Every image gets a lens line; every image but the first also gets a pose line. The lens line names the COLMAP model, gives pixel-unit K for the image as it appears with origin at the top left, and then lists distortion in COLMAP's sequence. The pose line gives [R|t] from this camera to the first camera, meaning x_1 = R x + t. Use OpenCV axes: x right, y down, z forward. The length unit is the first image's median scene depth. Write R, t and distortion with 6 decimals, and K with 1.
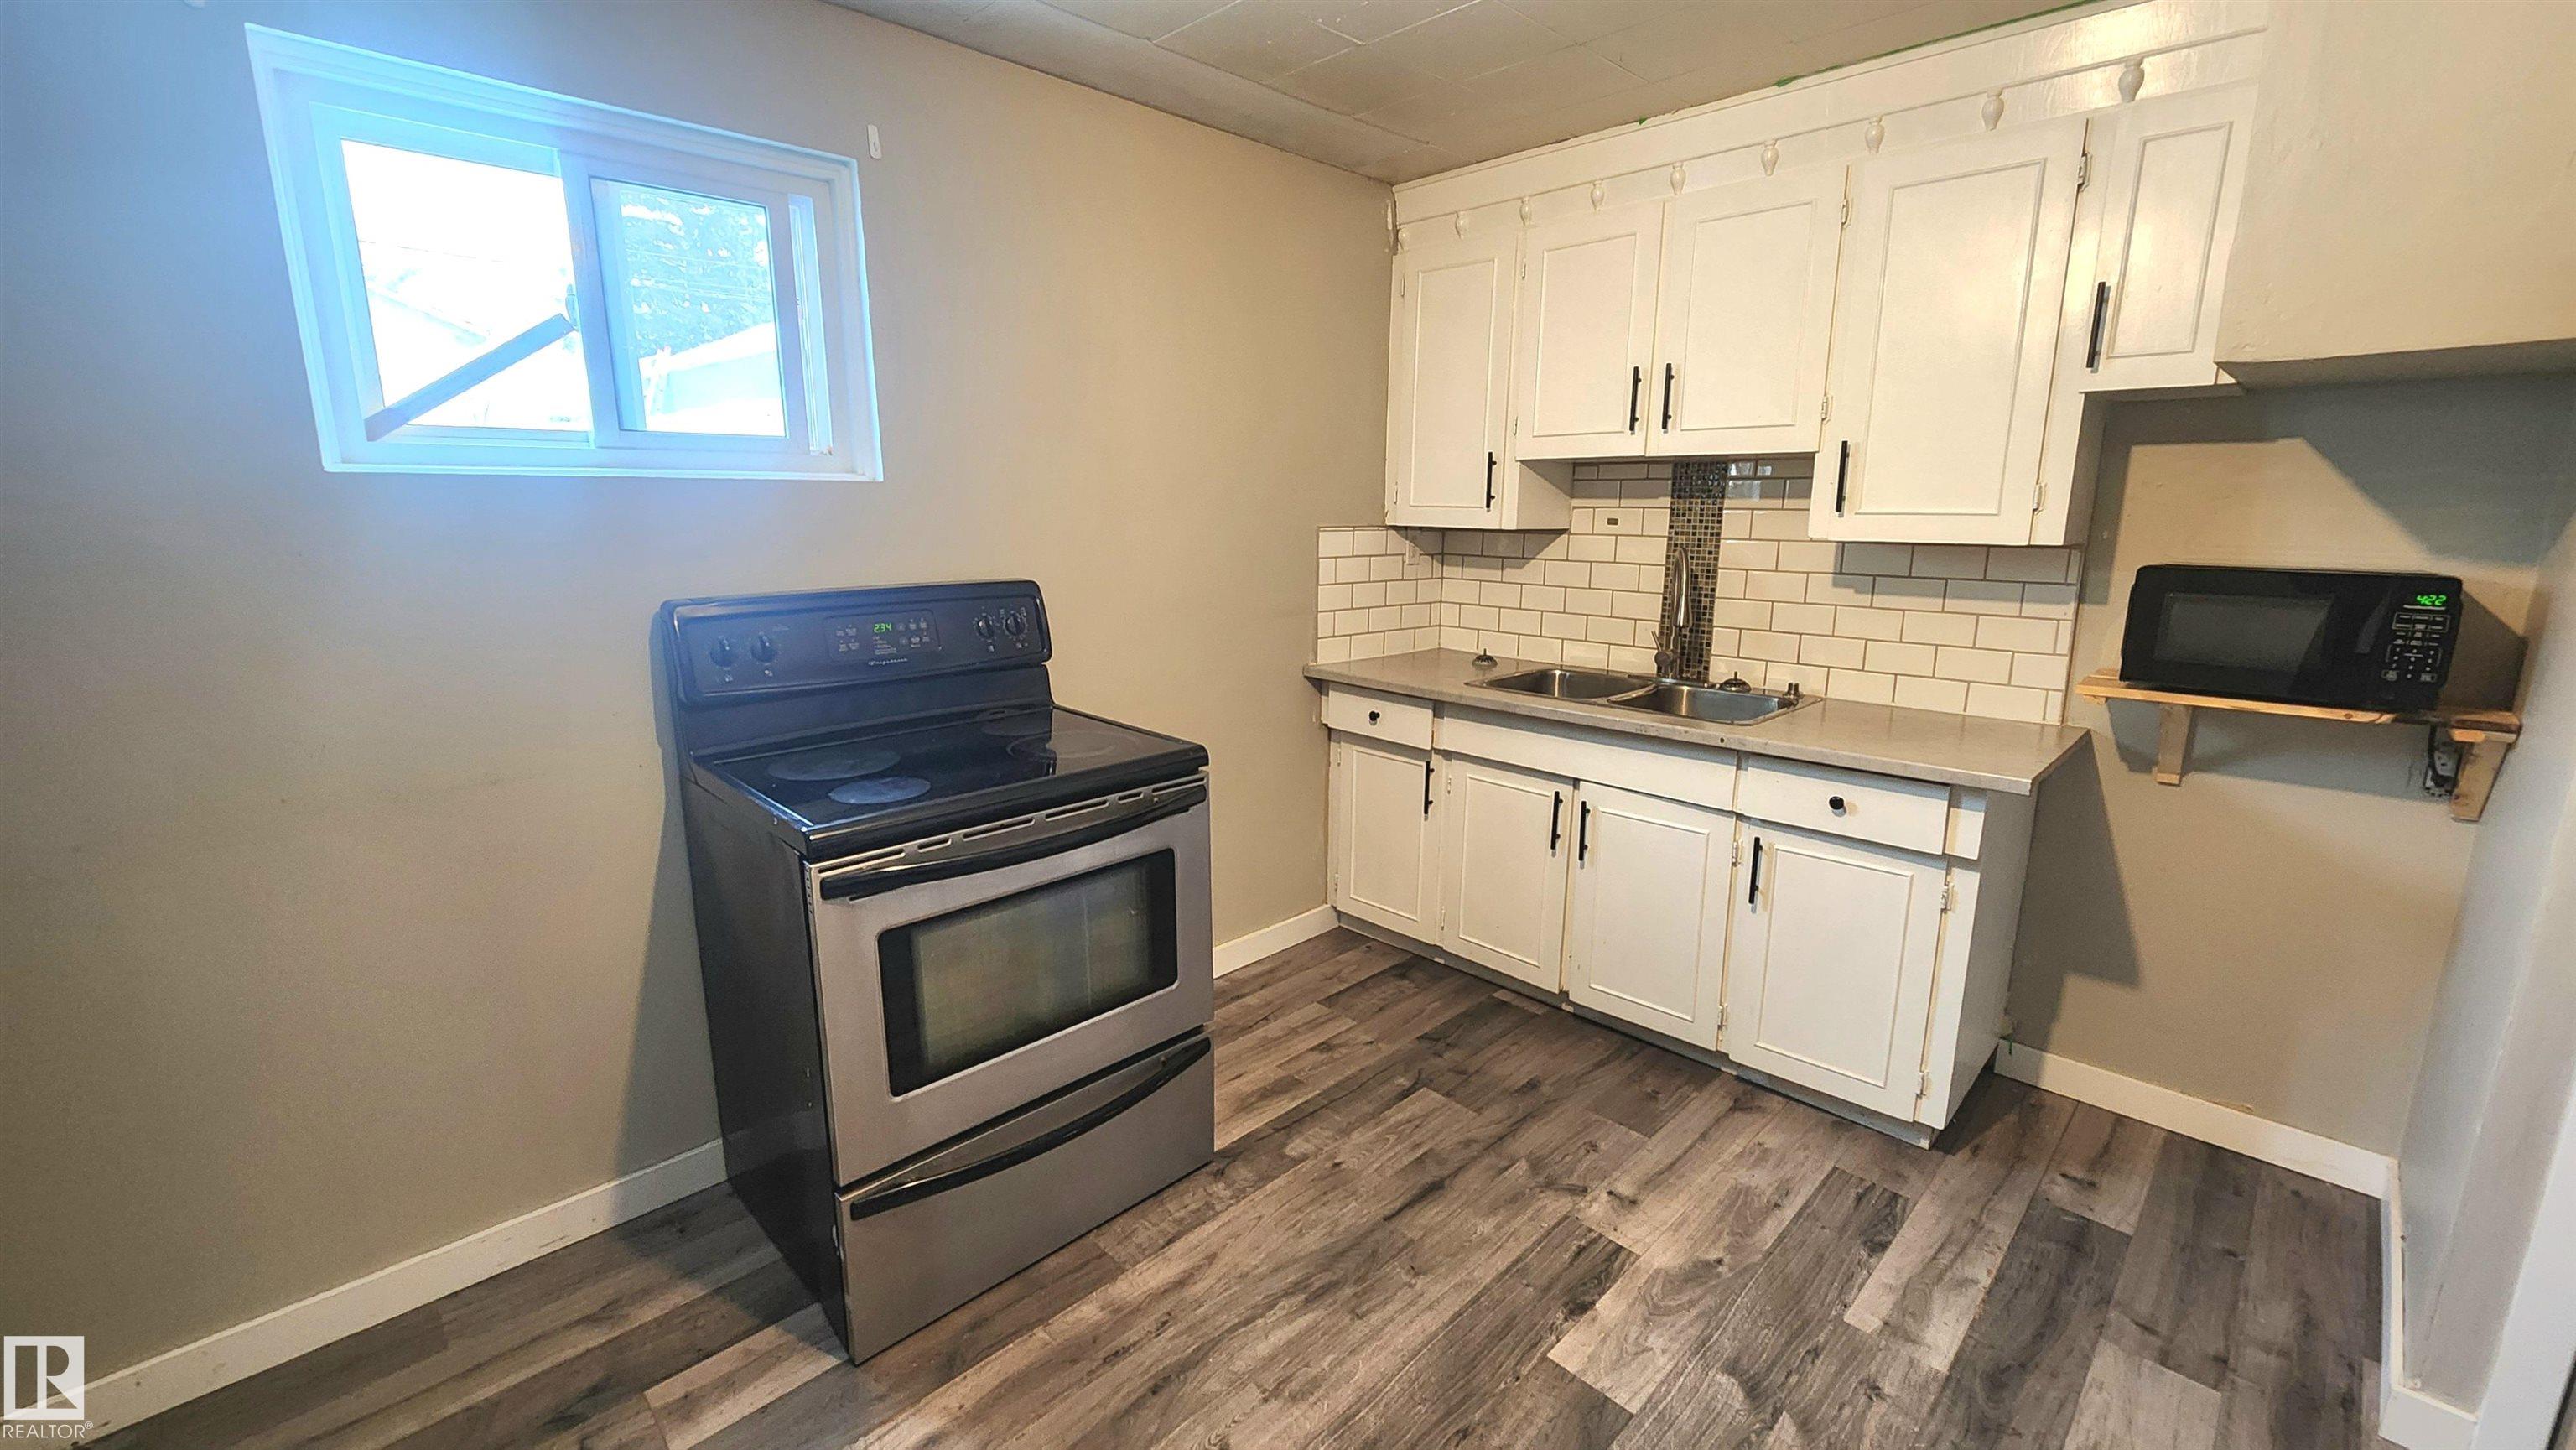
lens RADIAL K [[1041.5, 0, 1284.8], [0, 1041.5, 710.0], [0, 0, 1]] dist [0.001608, -0.000450]
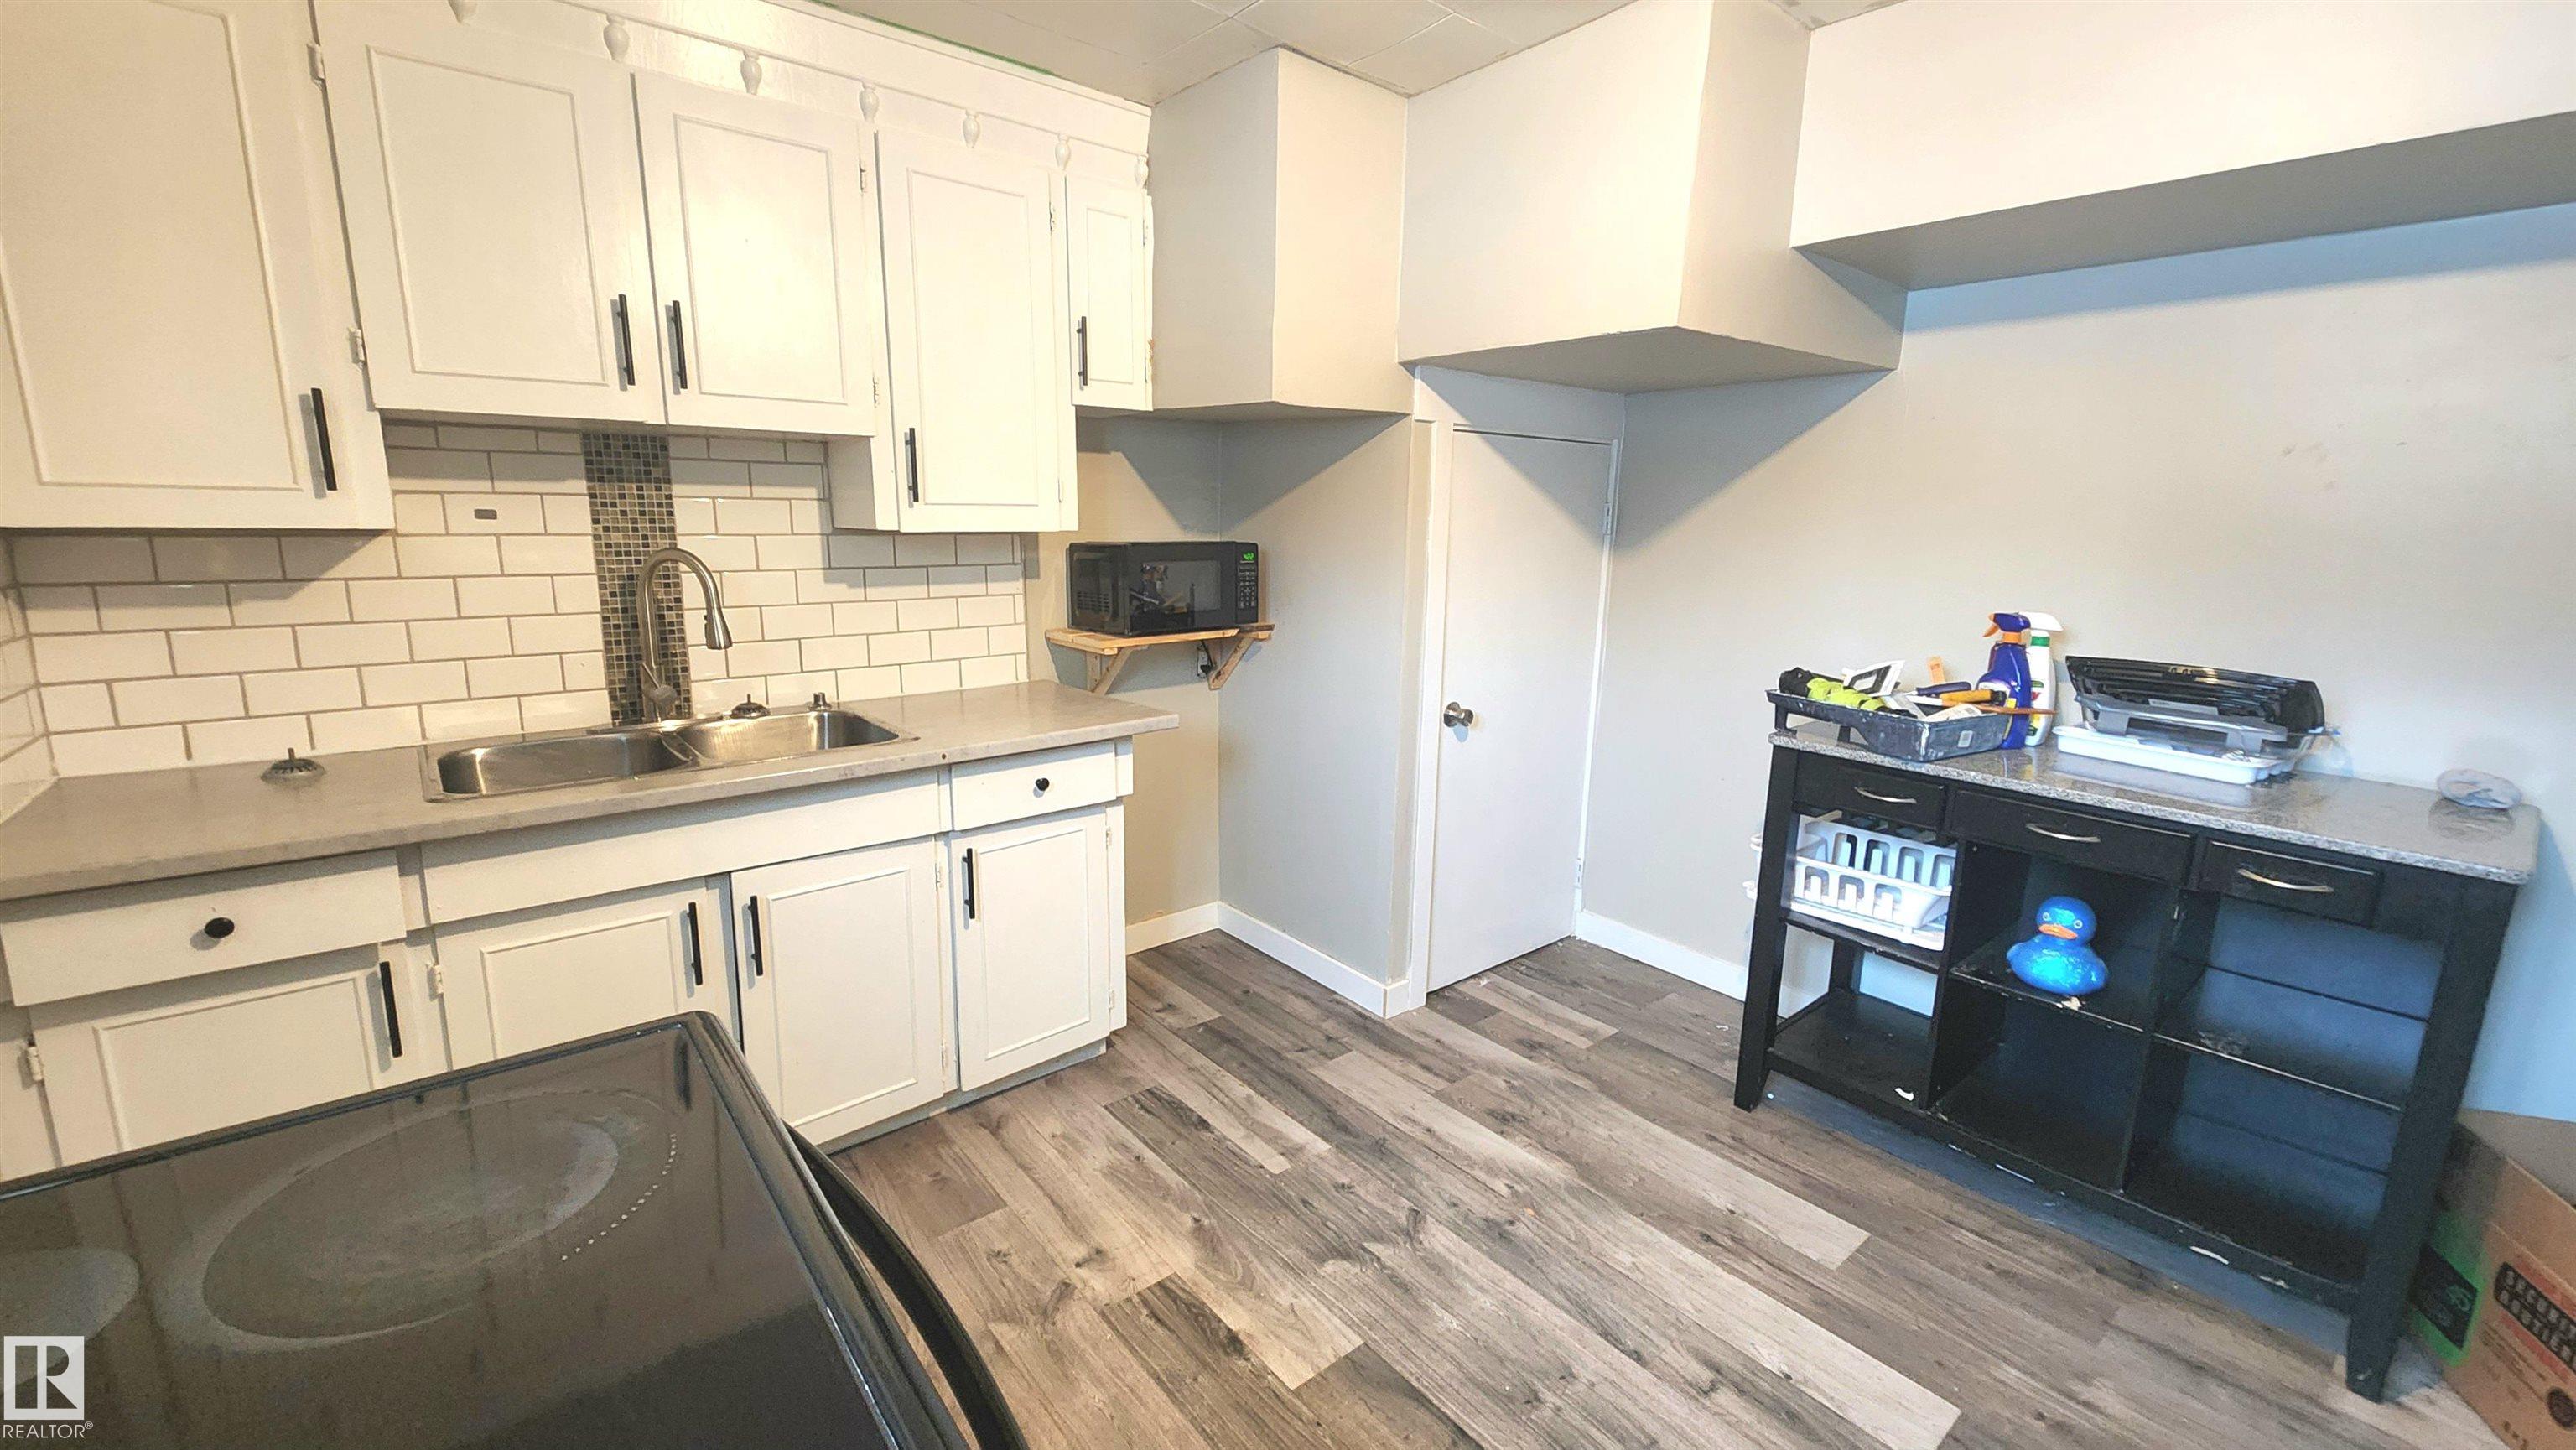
lens RADIAL K [[1041.5, 0, 1284.8], [0, 1041.5, 710.0], [0, 0, 1]] dist [0.001608, -0.000450]
pose [[0.081547, -0.189809, 0.978429, -0.417368], [0.182870, 0.967882, 0.172522, -0.108367], [-0.979749, 0.164856, 0.113638, 0.592331]]
